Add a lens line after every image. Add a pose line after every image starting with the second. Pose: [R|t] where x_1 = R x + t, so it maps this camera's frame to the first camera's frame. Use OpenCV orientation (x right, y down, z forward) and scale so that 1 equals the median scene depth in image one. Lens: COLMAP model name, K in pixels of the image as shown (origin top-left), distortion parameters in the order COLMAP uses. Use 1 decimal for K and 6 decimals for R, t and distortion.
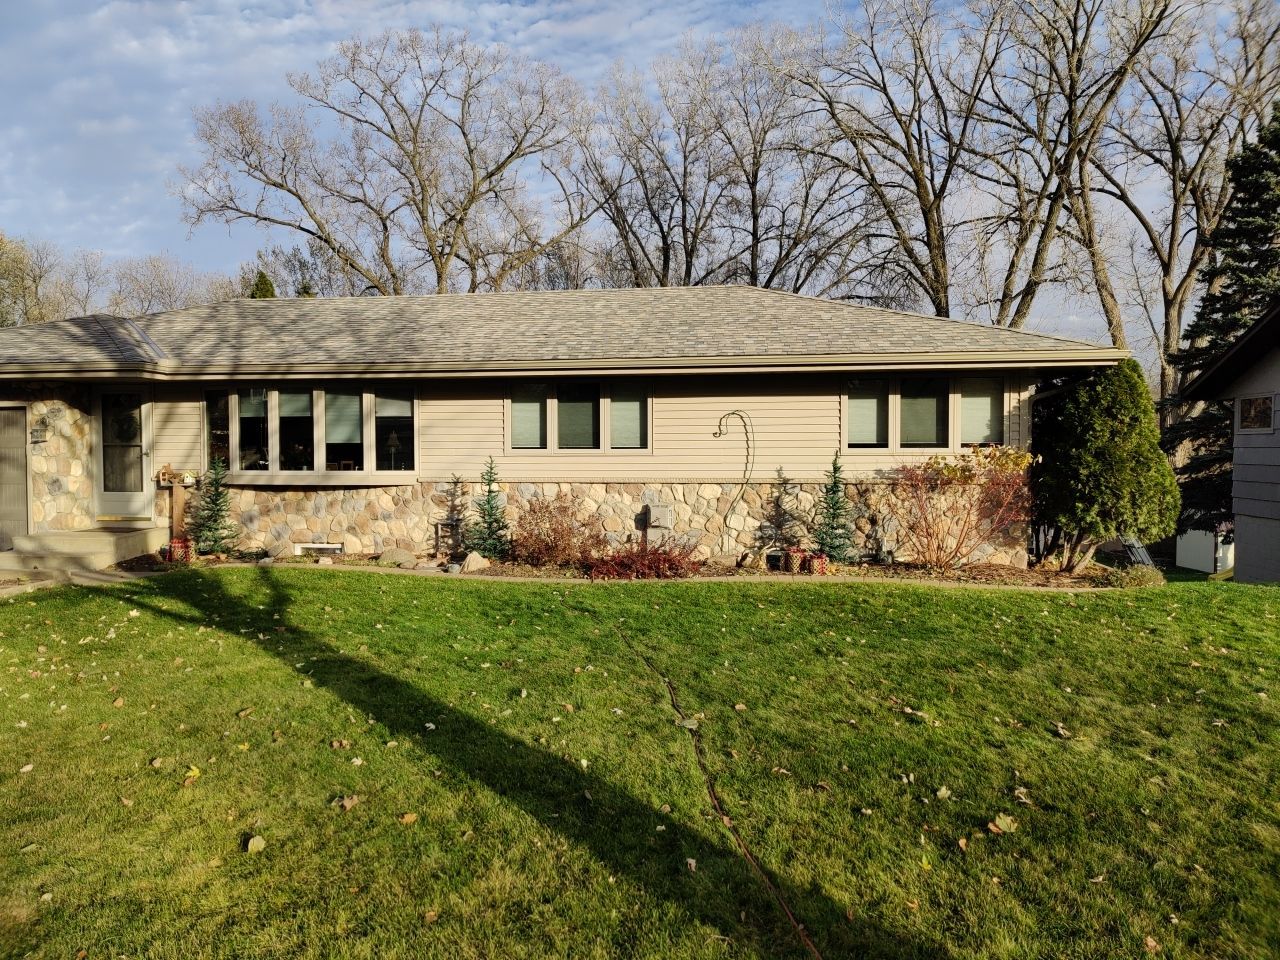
lens RADIAL K [[878.0, 0, 668.0], [0, 878.0, 481.0], [0, 0, 1]] dist [0.108762, -0.084936]
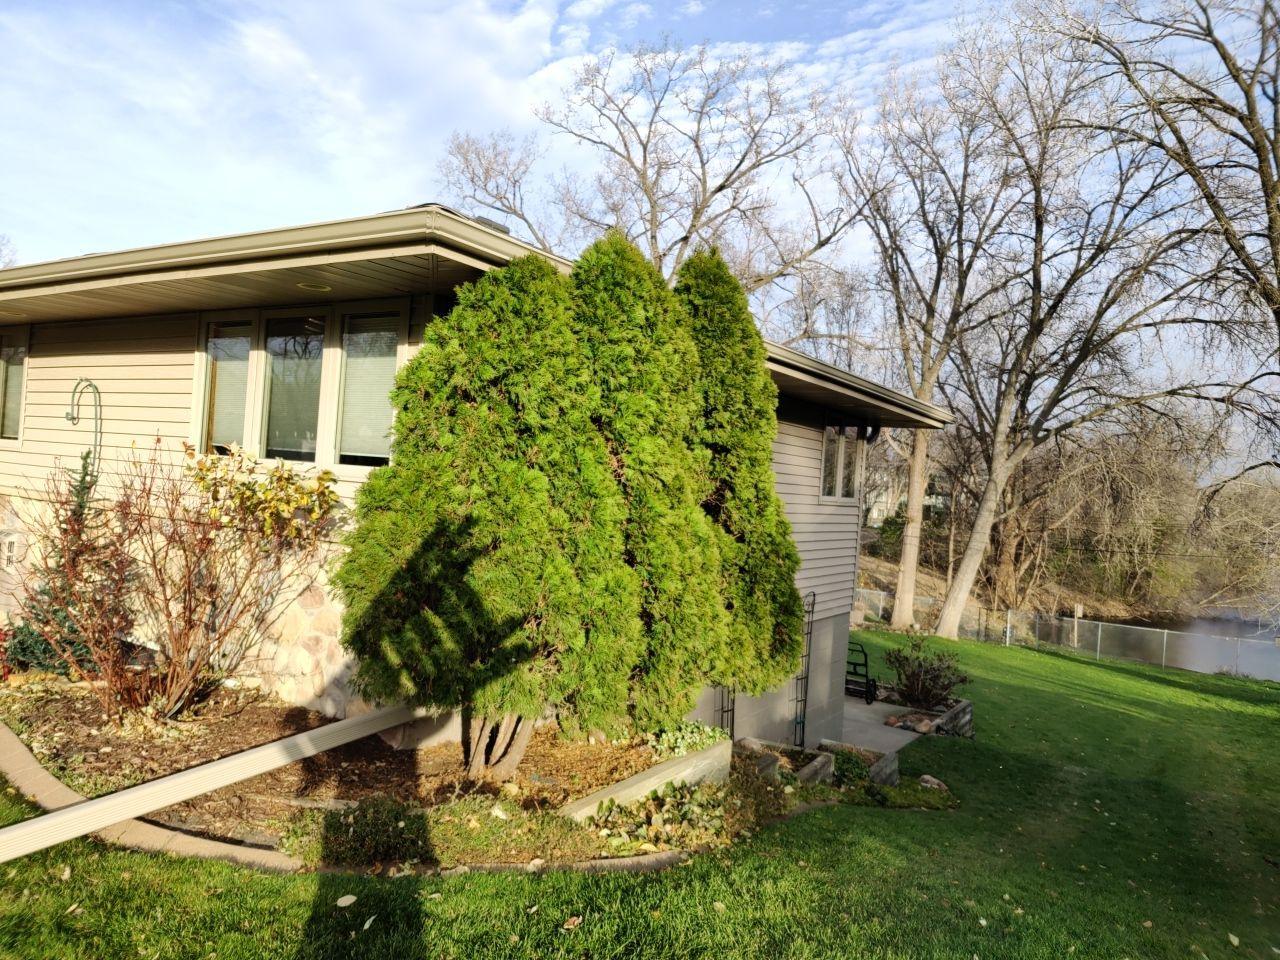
lens RADIAL K [[933.1, 0, 640.0], [0, 933.1, 480.0], [0, 0, 1]] dist [0.040317, -0.009196]
pose [[0.924286, 0.059528, -0.377029, 0.122080], [-0.078410, 0.996310, -0.034917, -0.004382], [0.373560, 0.061836, 0.925543, 0.110391]]
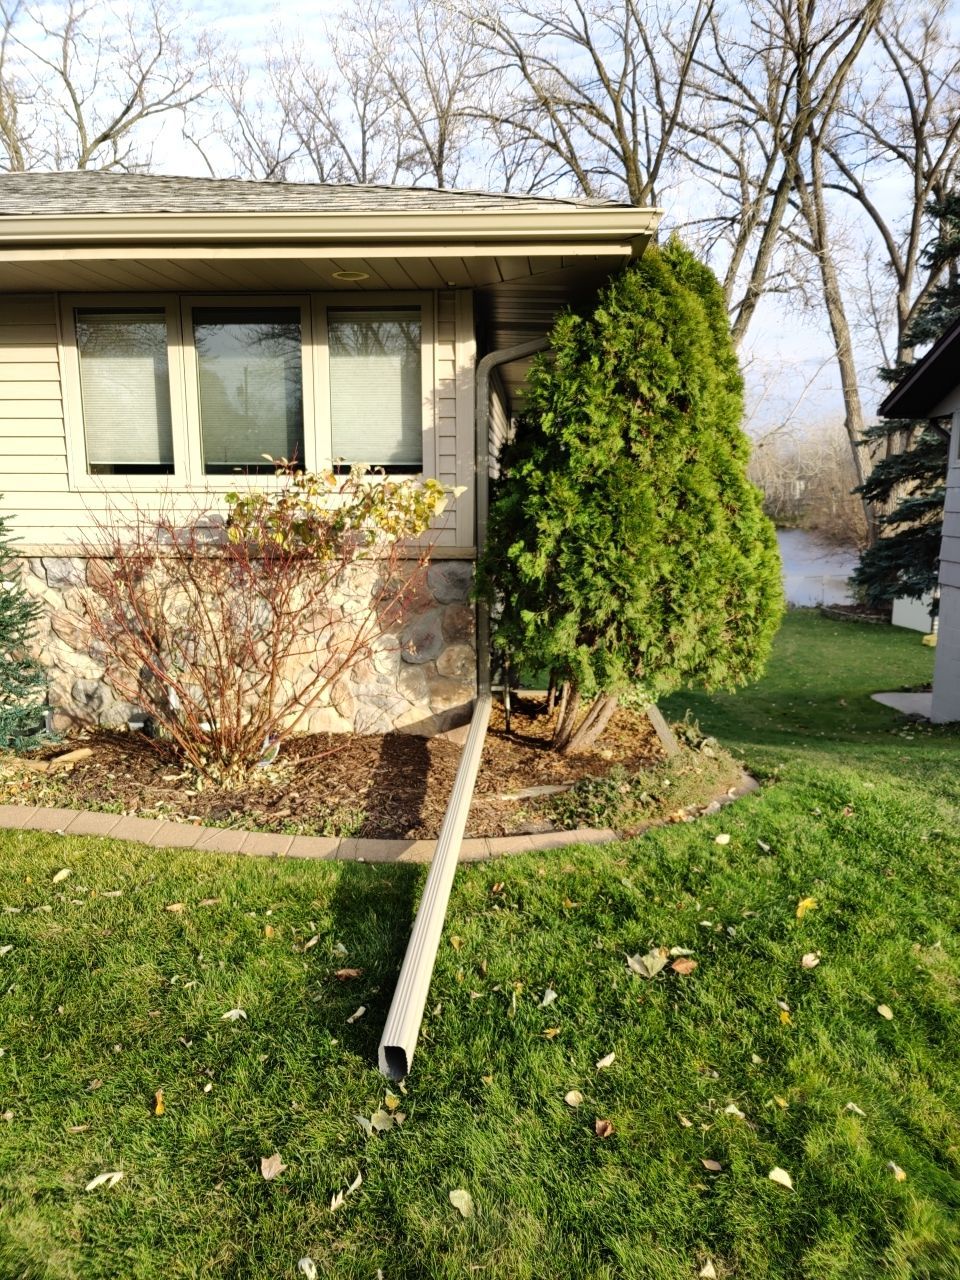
lens RADIAL K [[933.1, 0, 491.2], [0, 933.1, 641.5], [0, 0, 1]] dist [0.040317, -0.009196]
pose [[0.995312, -0.010048, 0.096190, 0.065969], [-0.001637, 0.992696, 0.120630, -0.002025], [-0.096699, -0.120222, 0.988026, 0.096305]]
